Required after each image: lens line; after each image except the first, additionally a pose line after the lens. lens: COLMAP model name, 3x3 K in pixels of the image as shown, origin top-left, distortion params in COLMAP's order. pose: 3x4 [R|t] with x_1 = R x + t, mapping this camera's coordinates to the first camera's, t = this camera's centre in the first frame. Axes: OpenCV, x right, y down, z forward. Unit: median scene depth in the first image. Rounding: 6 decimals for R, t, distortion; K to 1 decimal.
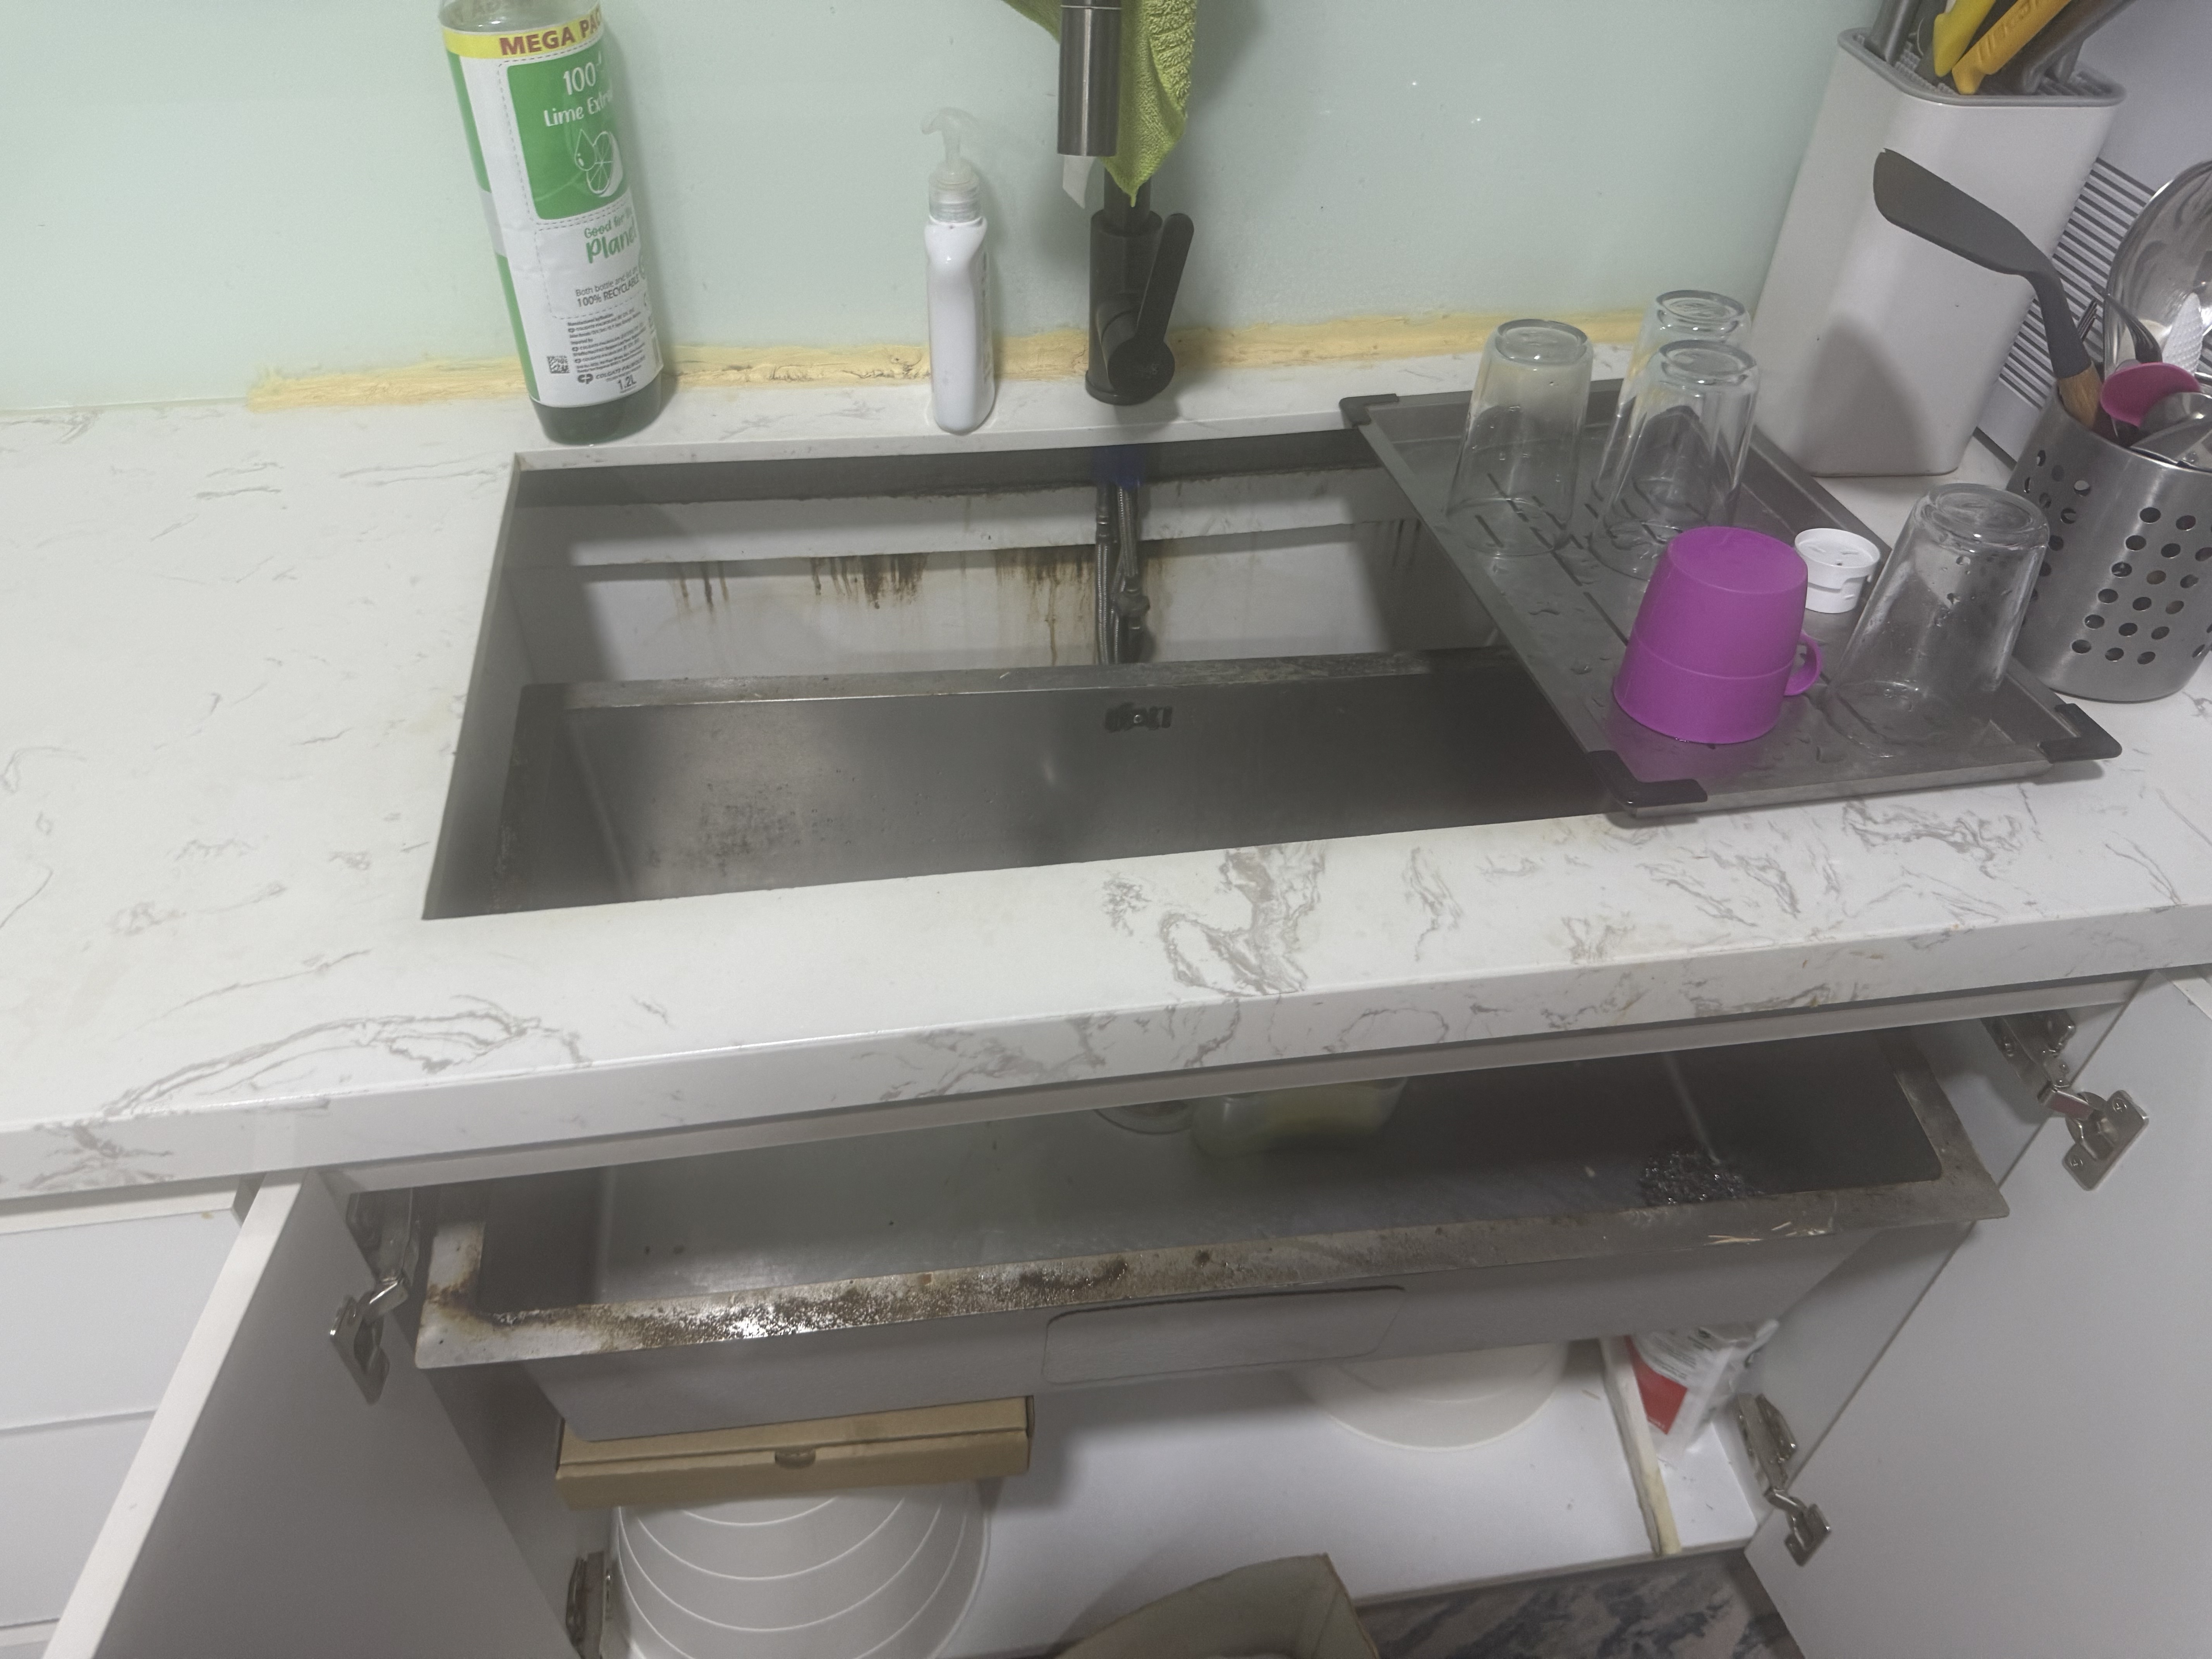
lens RADIAL K [[1551.6, 0, 1106.0], [0, 1551.6, 829.5], [0, 0, 1]] dist [0.056308, -0.080511]
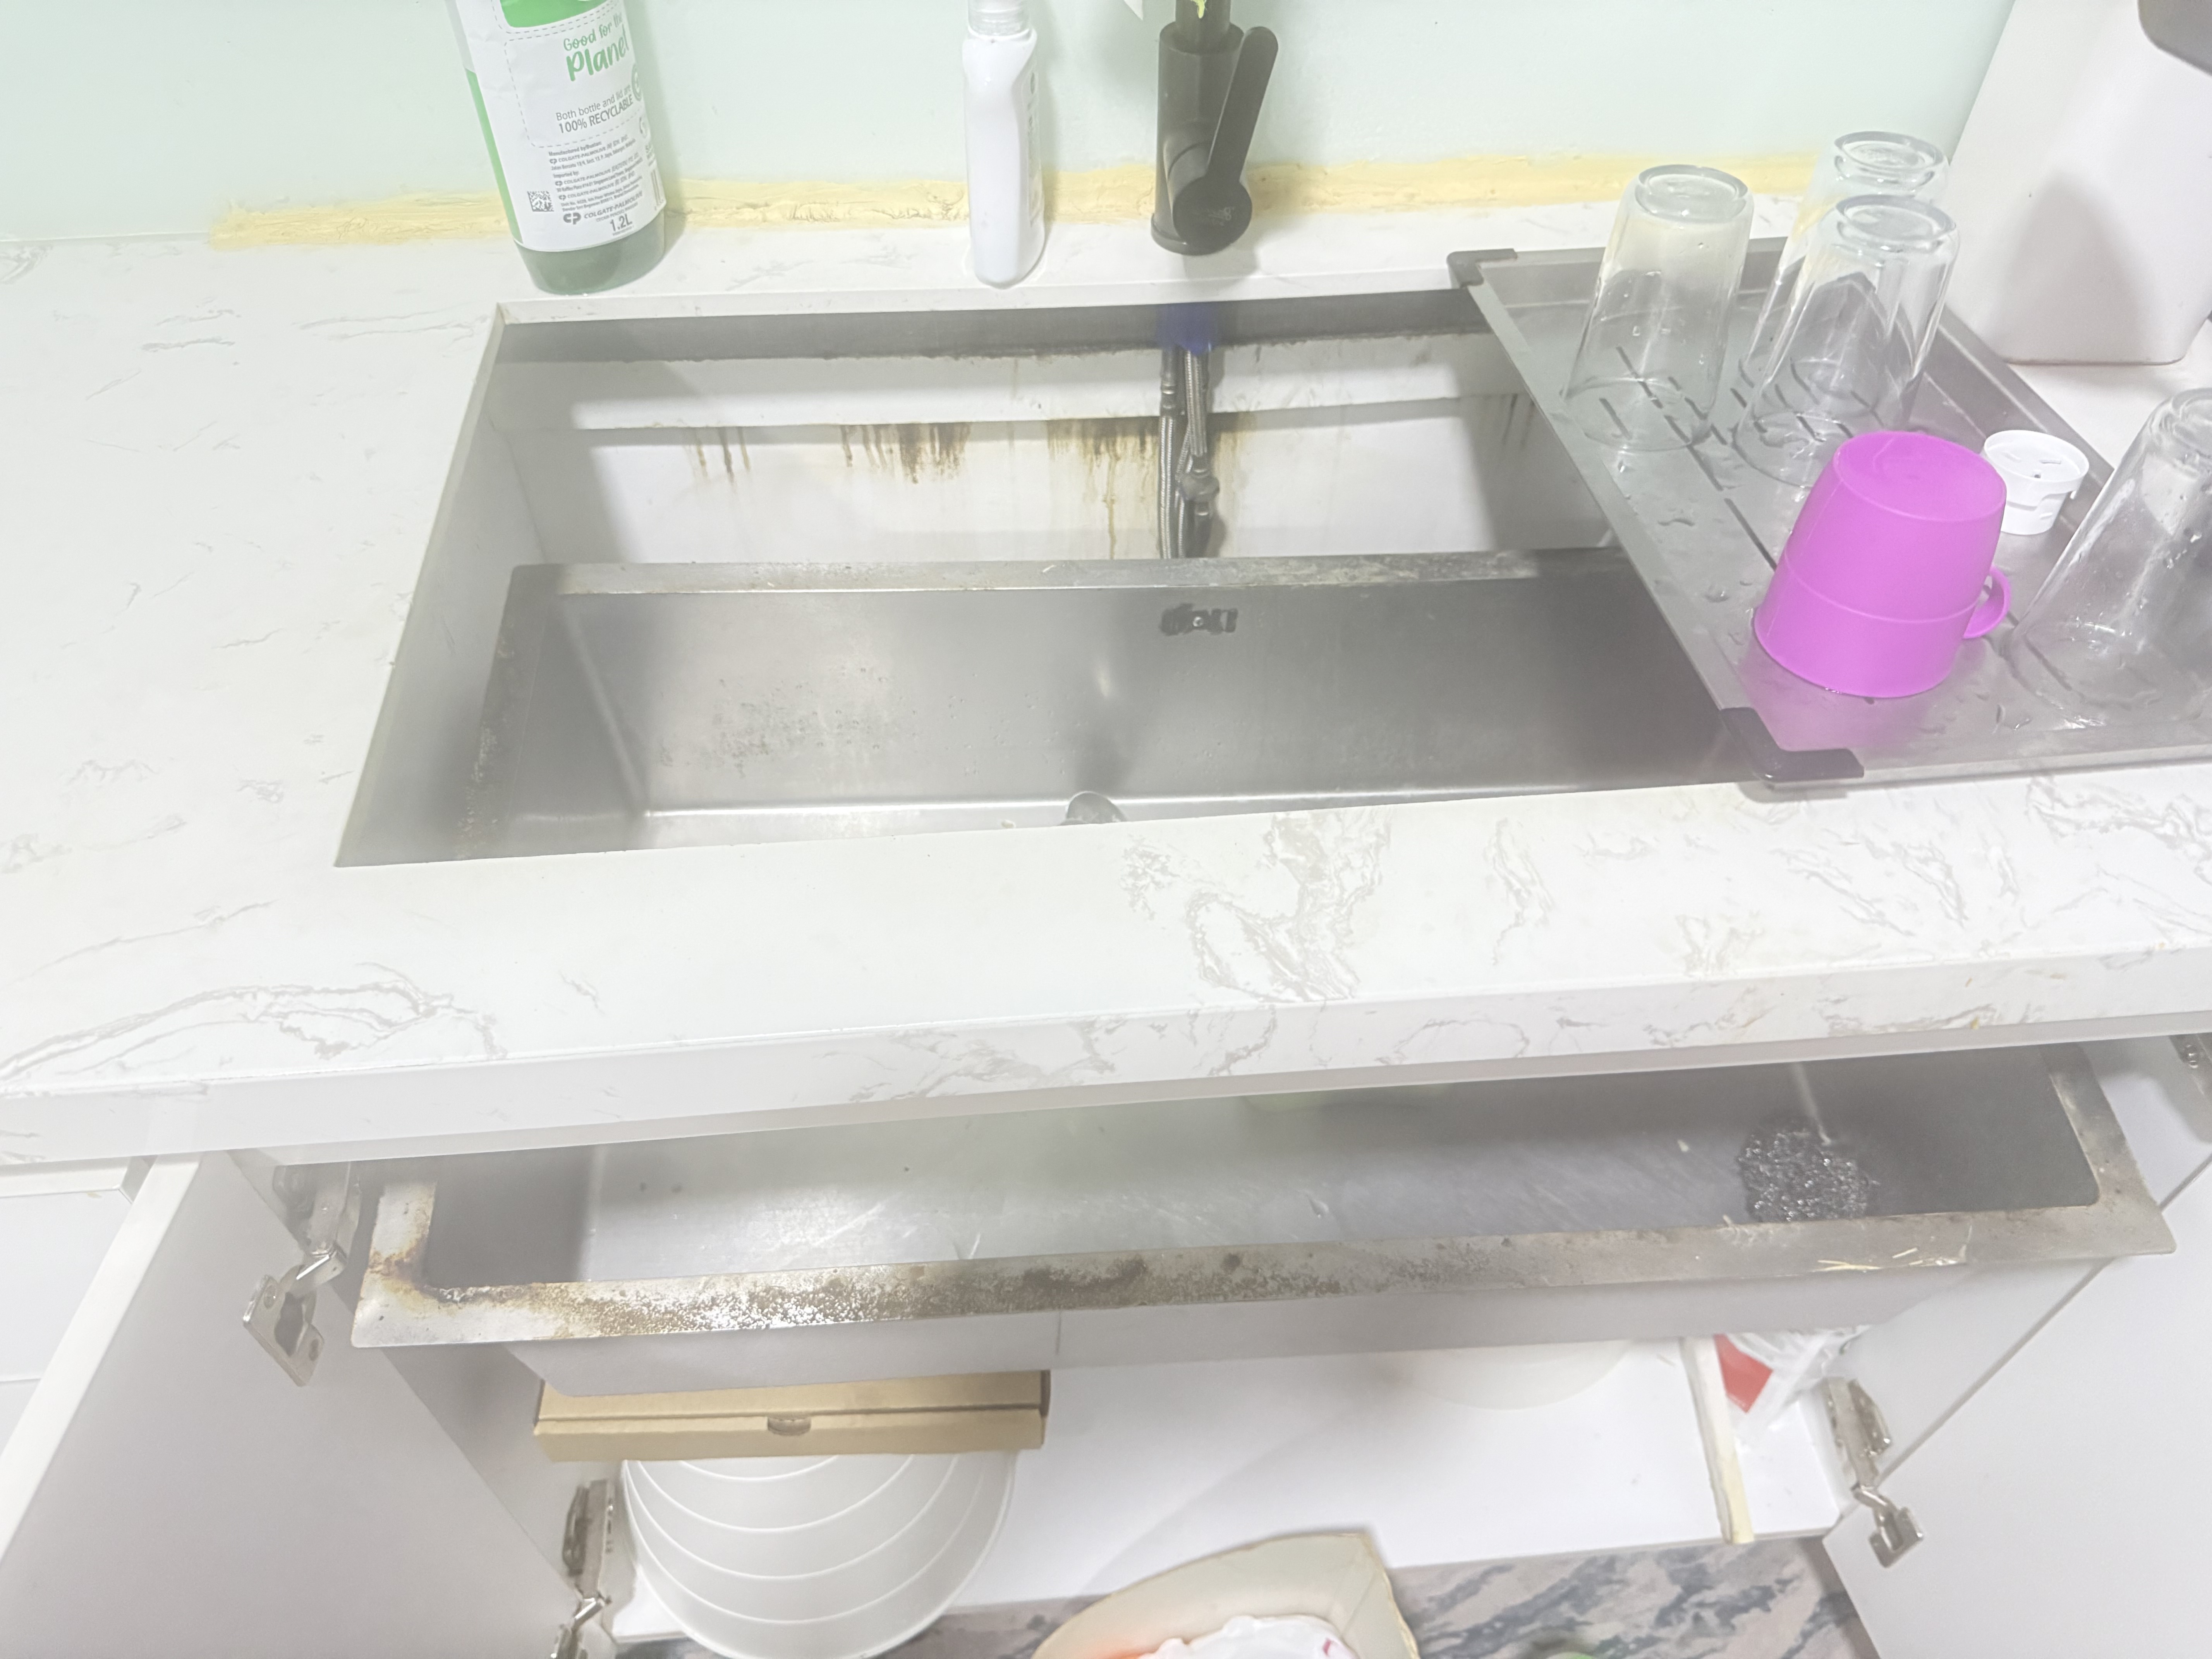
lens RADIAL K [[1569.4, 0, 1112.0], [0, 1569.4, 825.2], [0, 0, 1]] dist [-0.000406, -0.001064]
pose [[0.997843, 0.037868, -0.053628, 0.028106], [-0.032733, 0.995073, 0.093590, -0.044471], [0.056908, -0.091633, 0.994165, 0.120304]]
